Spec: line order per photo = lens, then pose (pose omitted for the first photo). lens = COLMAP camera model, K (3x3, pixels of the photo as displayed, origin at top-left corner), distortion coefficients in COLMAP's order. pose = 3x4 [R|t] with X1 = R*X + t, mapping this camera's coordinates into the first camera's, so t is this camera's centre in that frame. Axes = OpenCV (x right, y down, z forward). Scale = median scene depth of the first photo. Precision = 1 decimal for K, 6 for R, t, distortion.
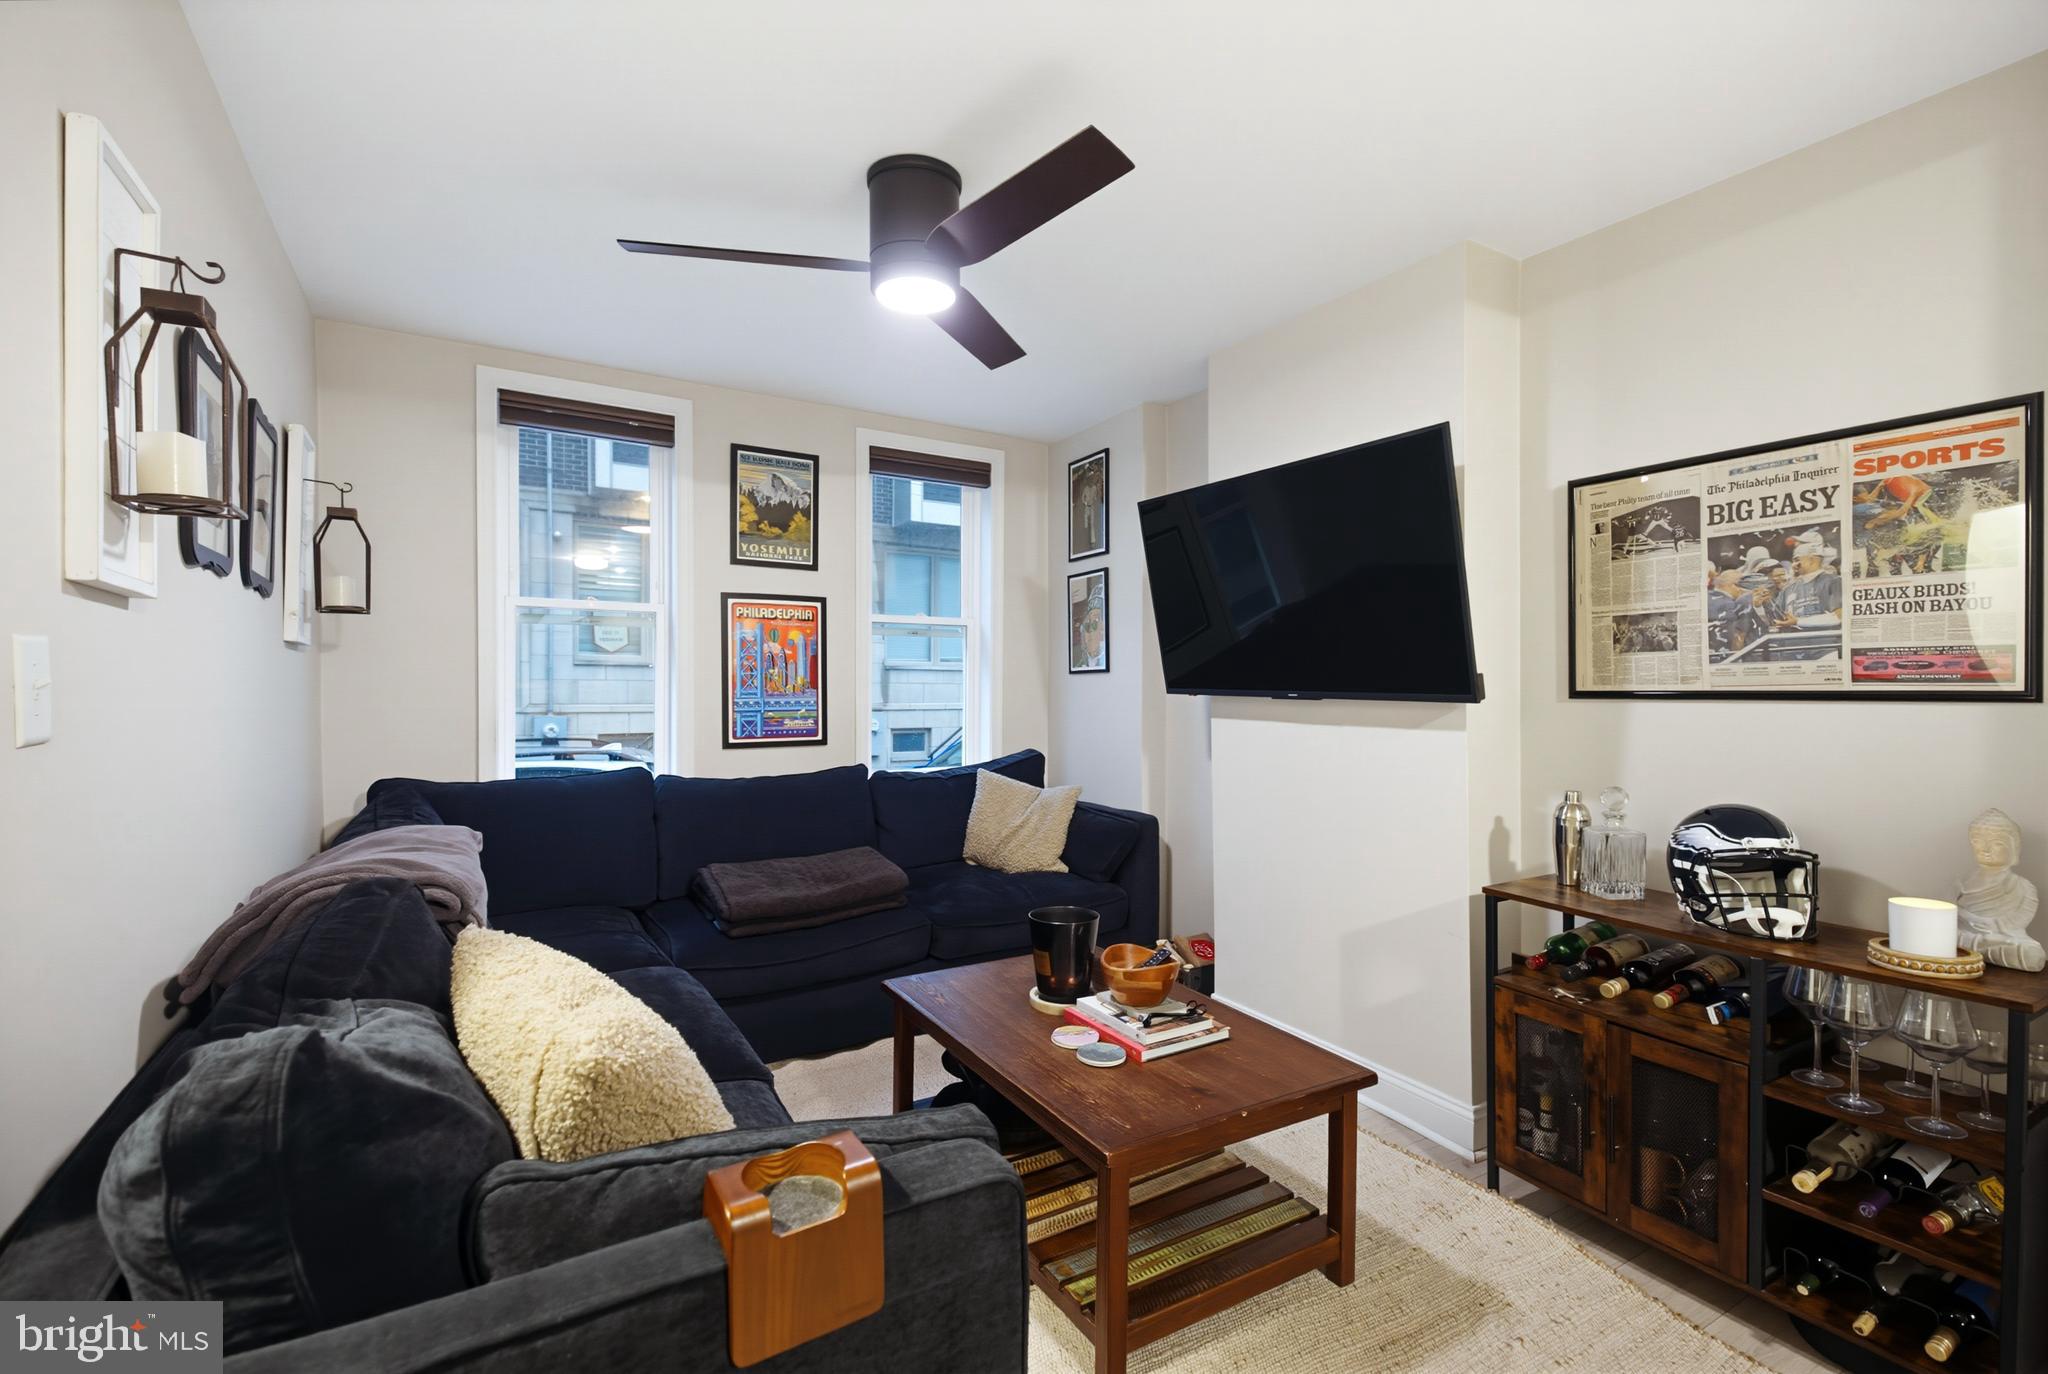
lens RADIAL K [[919.6, 0, 1027.5], [0, 919.6, 698.3], [0, 0, 1]] dist [0.035862, -0.022609]
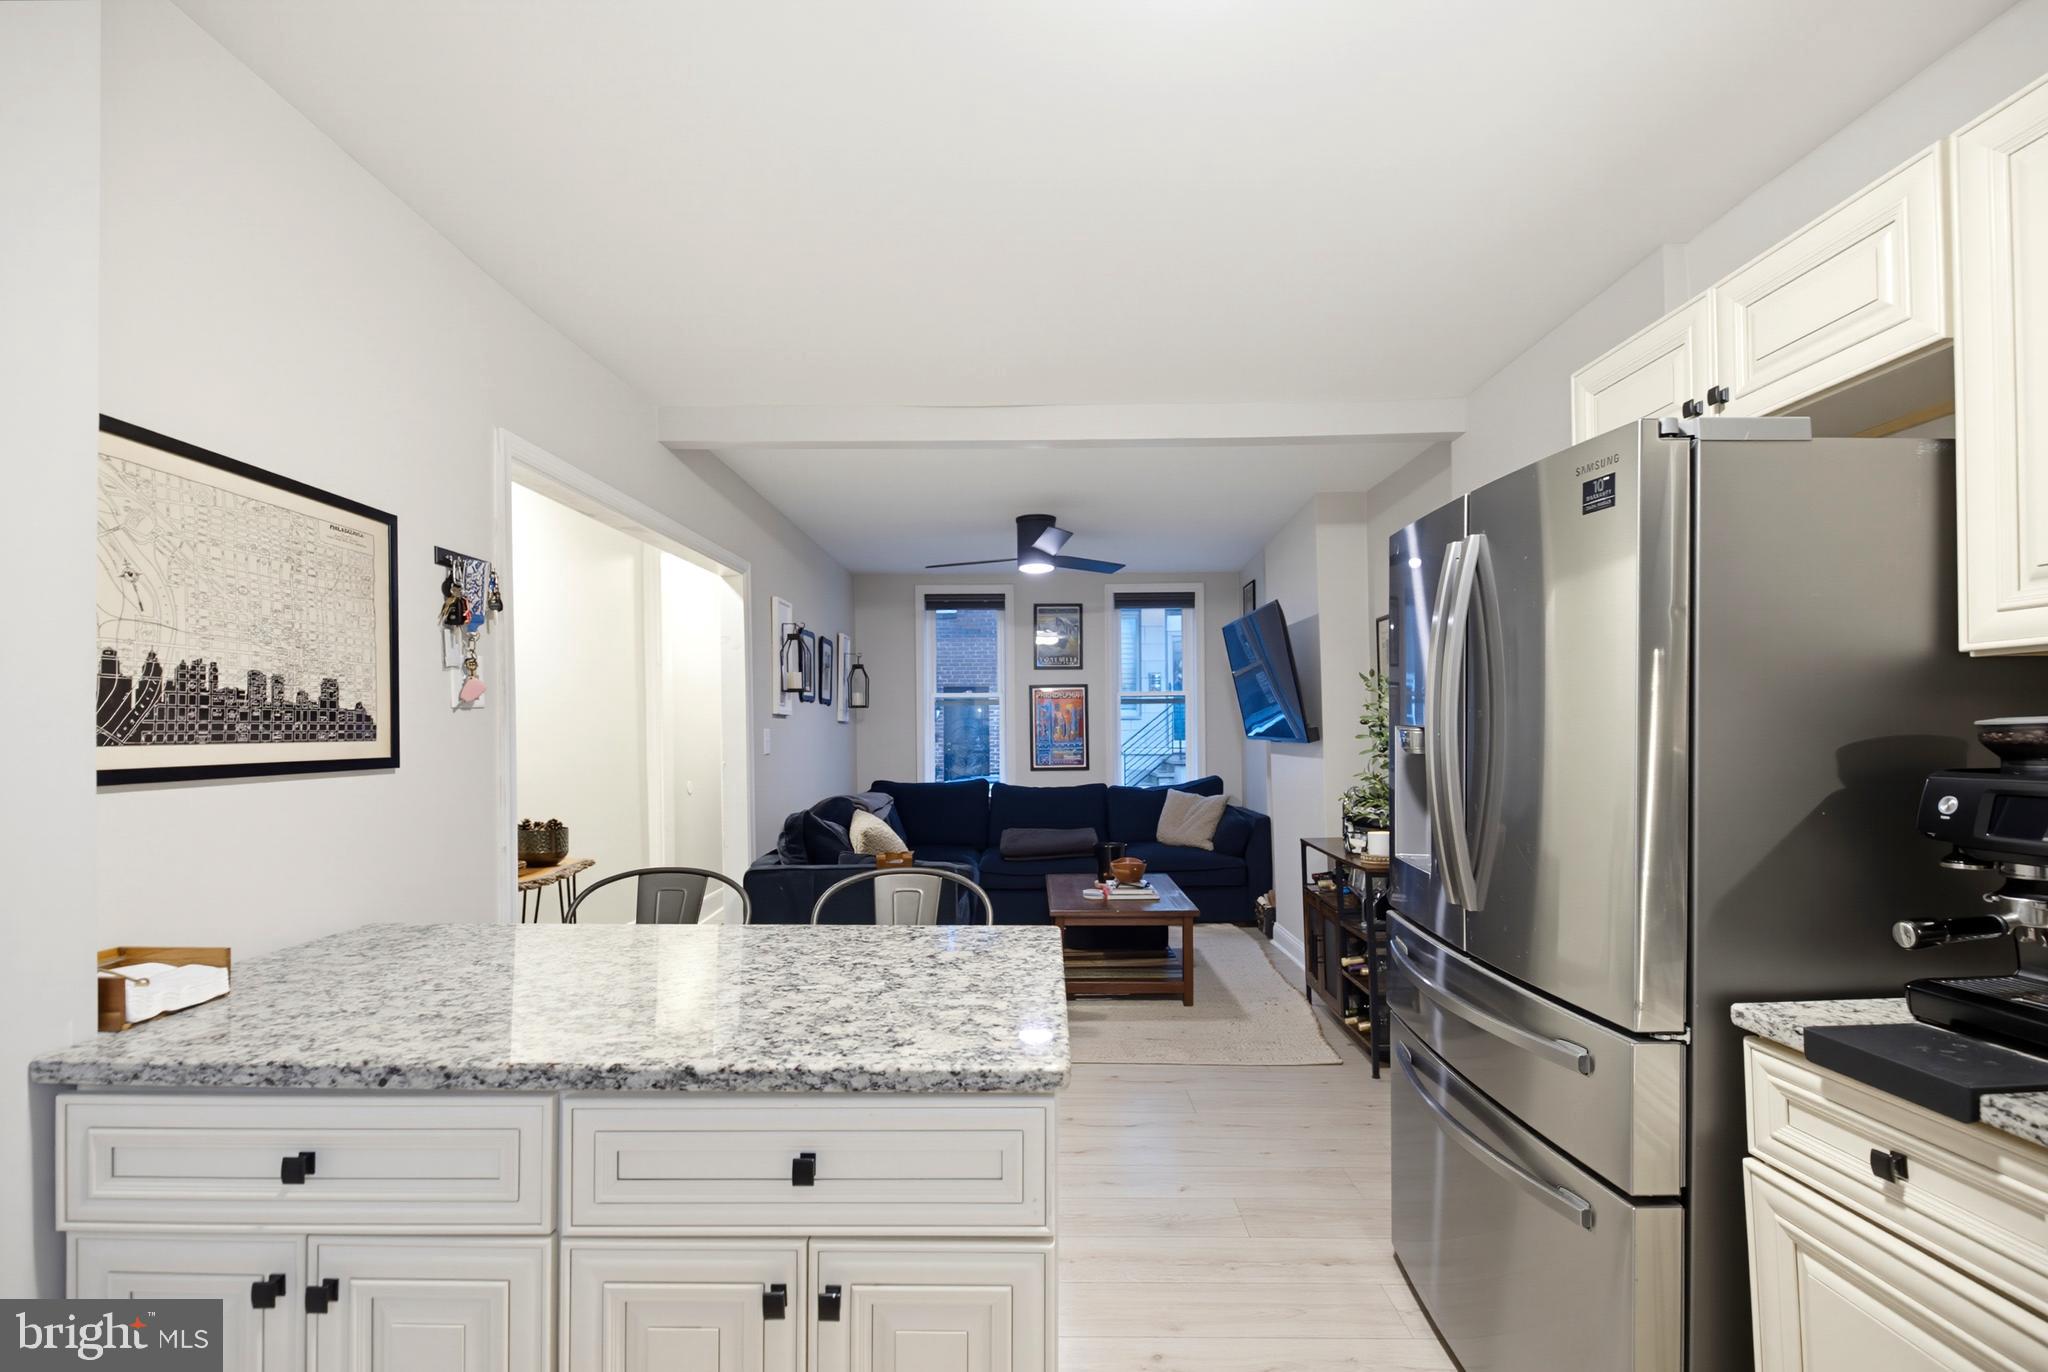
lens RADIAL K [[925.9, 0, 1025.5], [0, 925.9, 719.9], [0, 0, 1]] dist [0.034733, -0.022925]
pose [[0.857514, -0.019455, -0.514093, 0.972106], [0.006312, 0.999607, -0.027299, 0.006215], [0.514422, 0.020164, 0.857300, -0.928336]]
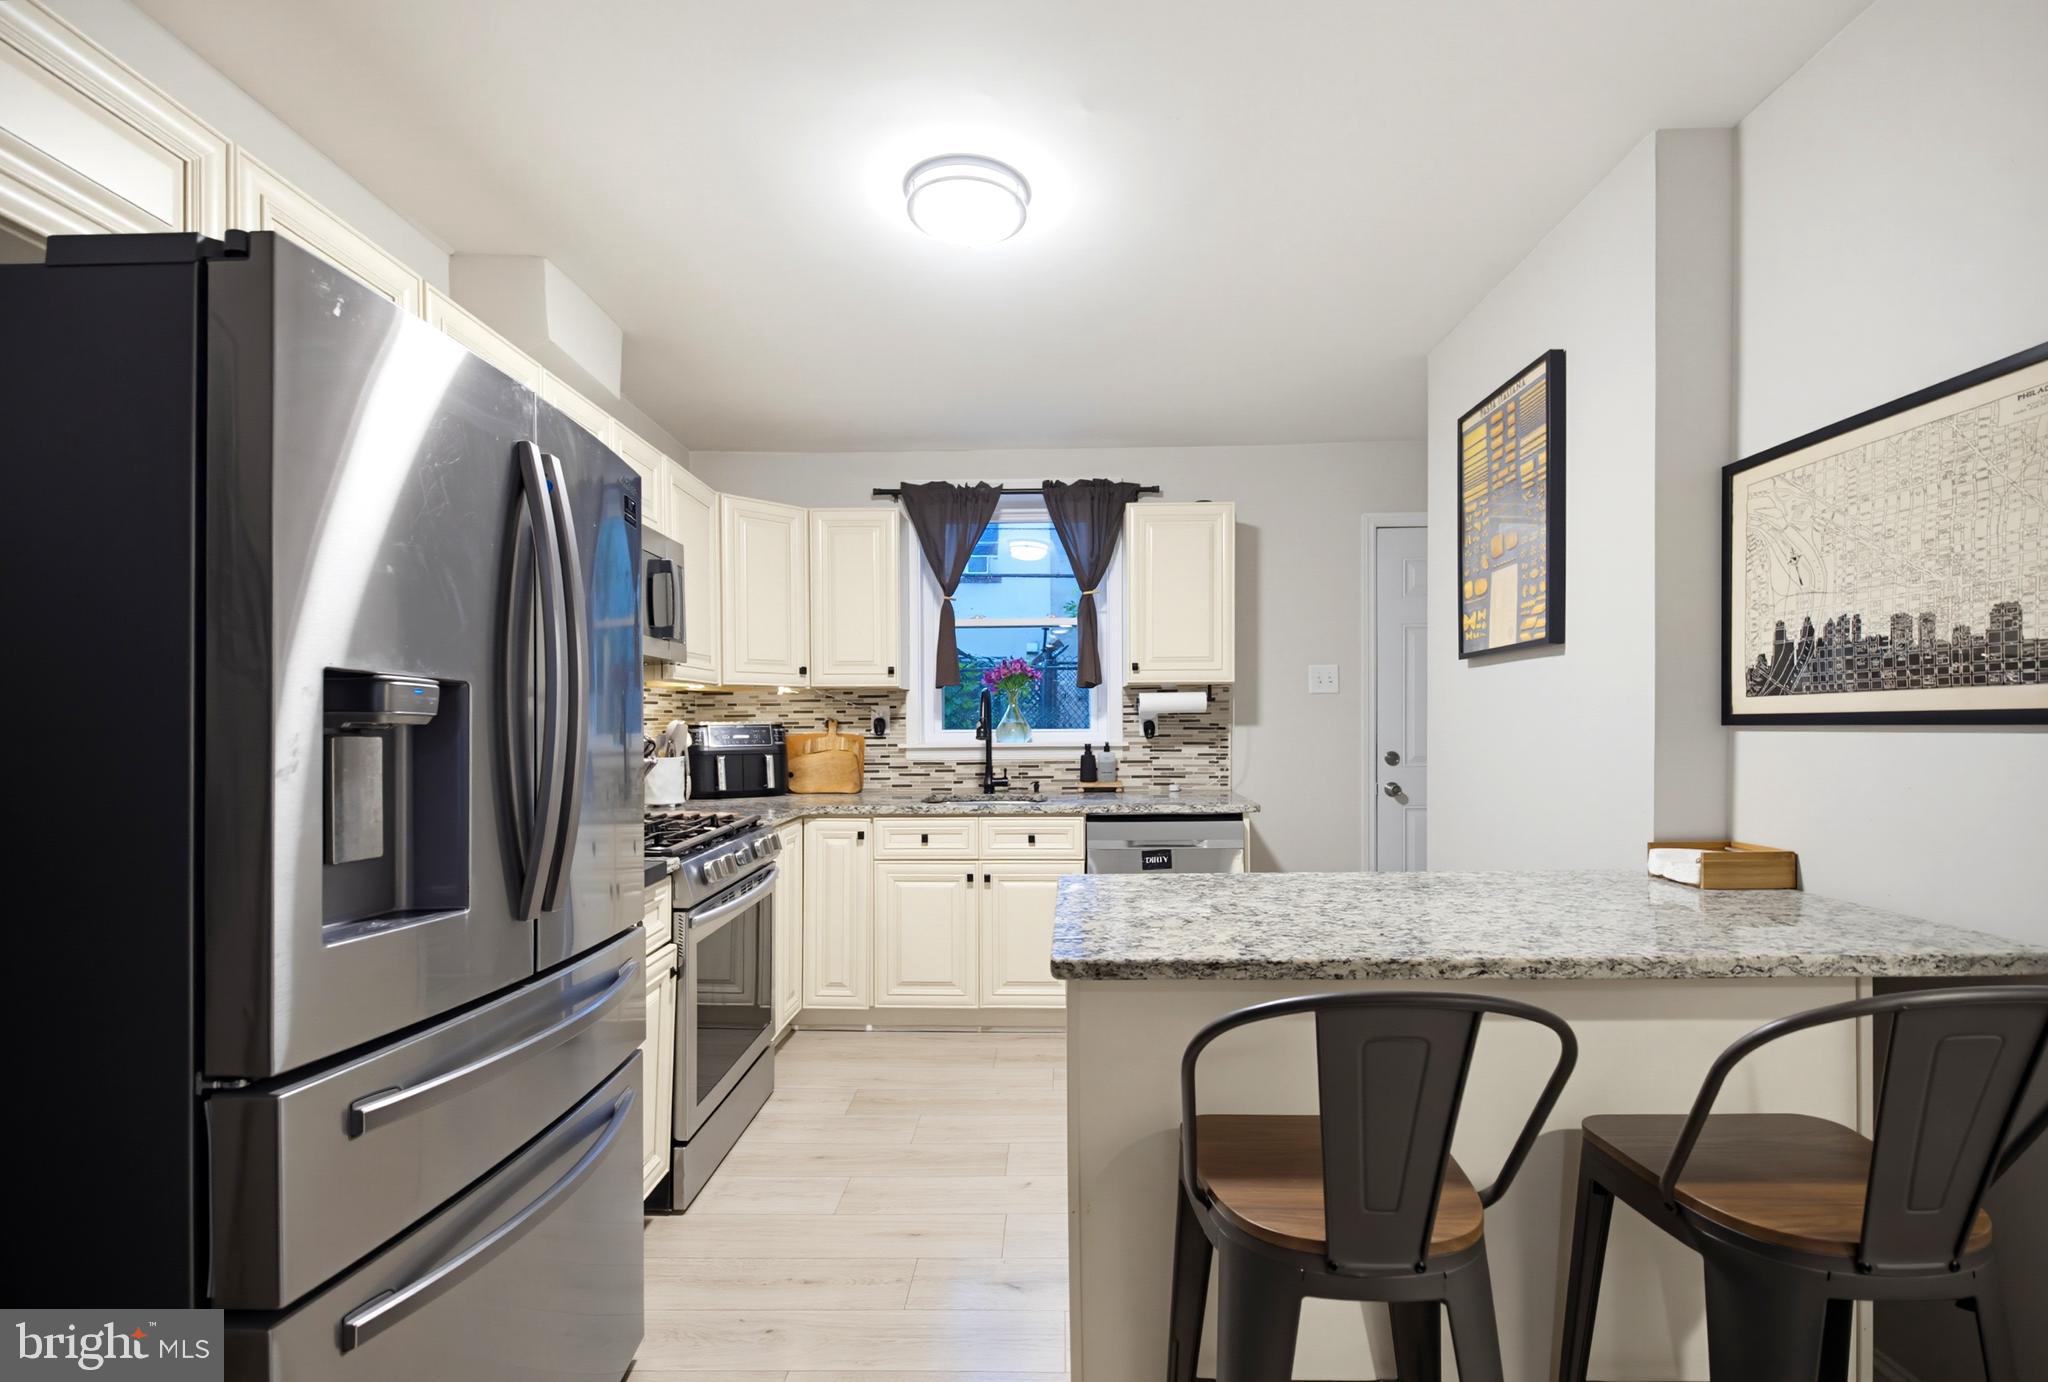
lens RADIAL K [[937.5, 0, 1030.2], [0, 937.5, 738.0], [0, 0, 1]] dist [0.032867, -0.019777]
pose [[-0.846657, -0.009683, 0.532051, 0.290464], [0.007052, 0.999542, 0.029414, 0.010747], [-0.532092, 0.028655, -0.846202, 0.264784]]
